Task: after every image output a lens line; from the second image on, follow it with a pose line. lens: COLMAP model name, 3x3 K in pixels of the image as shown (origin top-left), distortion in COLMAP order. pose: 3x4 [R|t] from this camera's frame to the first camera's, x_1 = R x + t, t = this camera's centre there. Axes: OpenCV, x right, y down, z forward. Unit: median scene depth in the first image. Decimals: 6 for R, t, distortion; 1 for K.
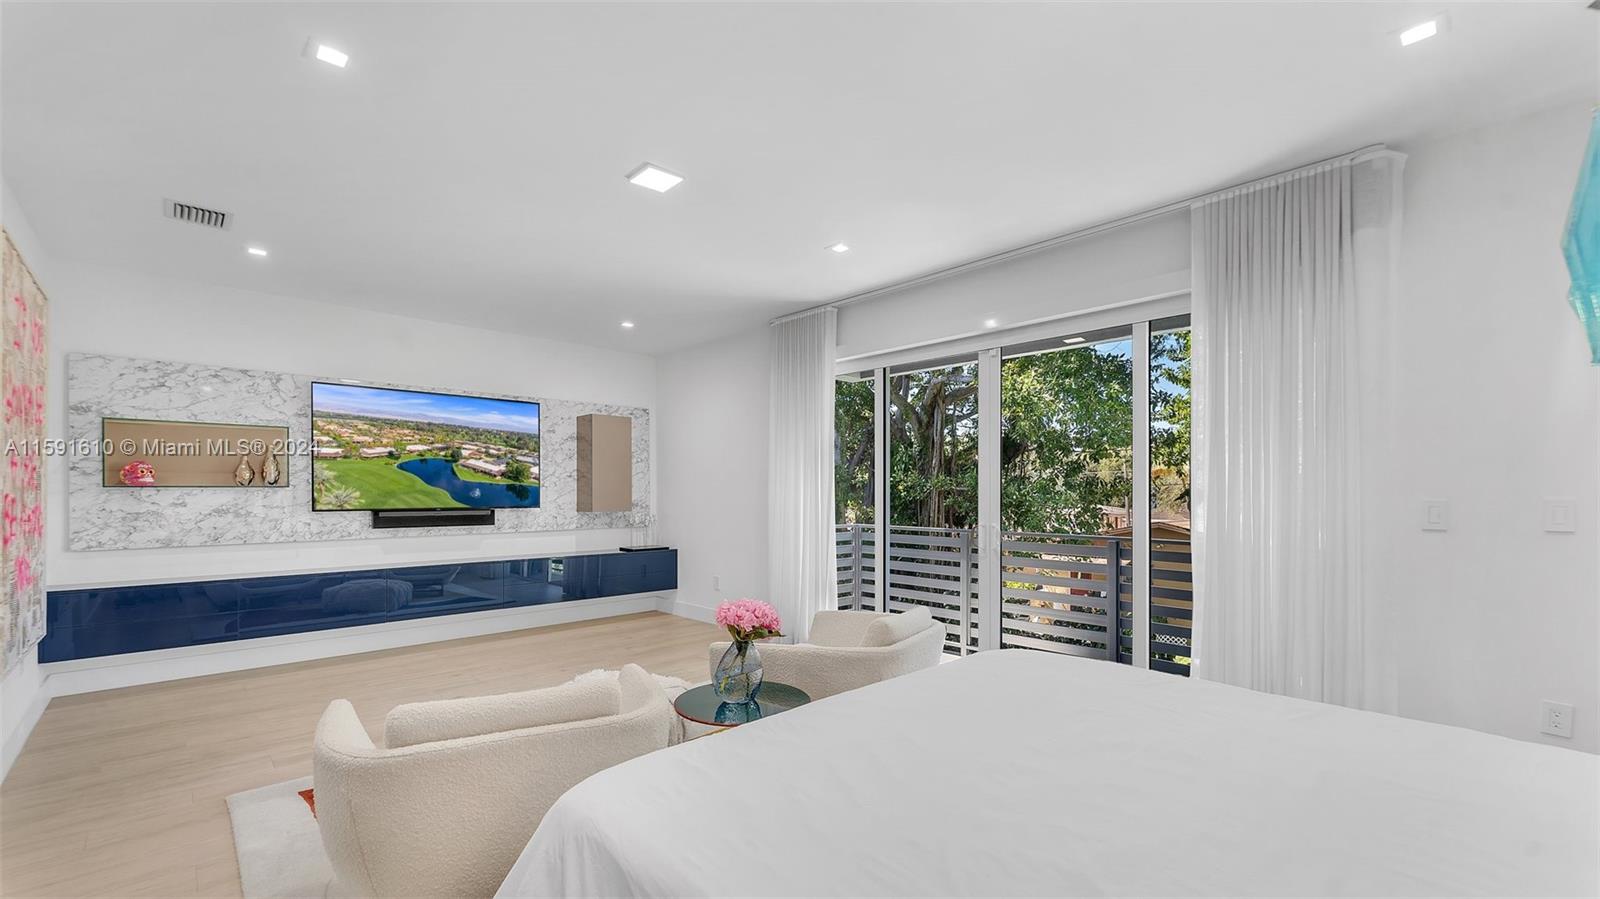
lens RADIAL K [[674.2, 0, 814.2], [0, 674.2, 492.7], [0, 0, 1]] dist [0.003102, -0.000040]
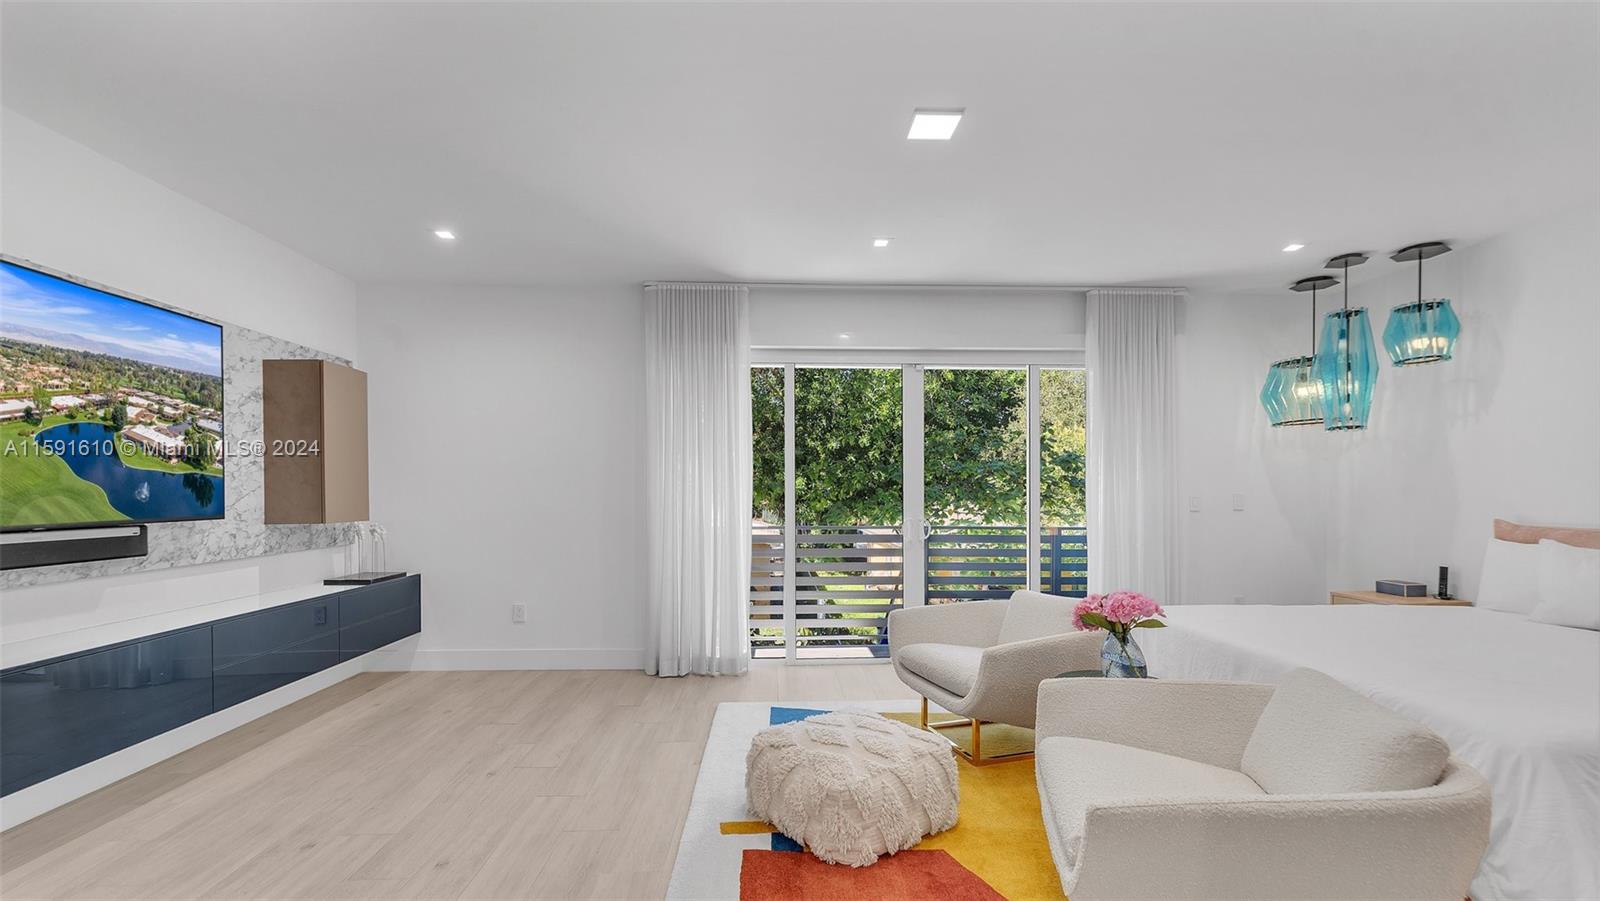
lens RADIAL K [[674.2, 0, 811.2], [0, 674.2, 487.9], [0, 0, 1]] dist [0.003102, -0.000040]
pose [[0.648644, 0.001350, 0.761091, -0.542341], [0.002574, 0.999989, -0.003967, 0.000651], [-0.761088, 0.004532, 0.648633, 0.302062]]
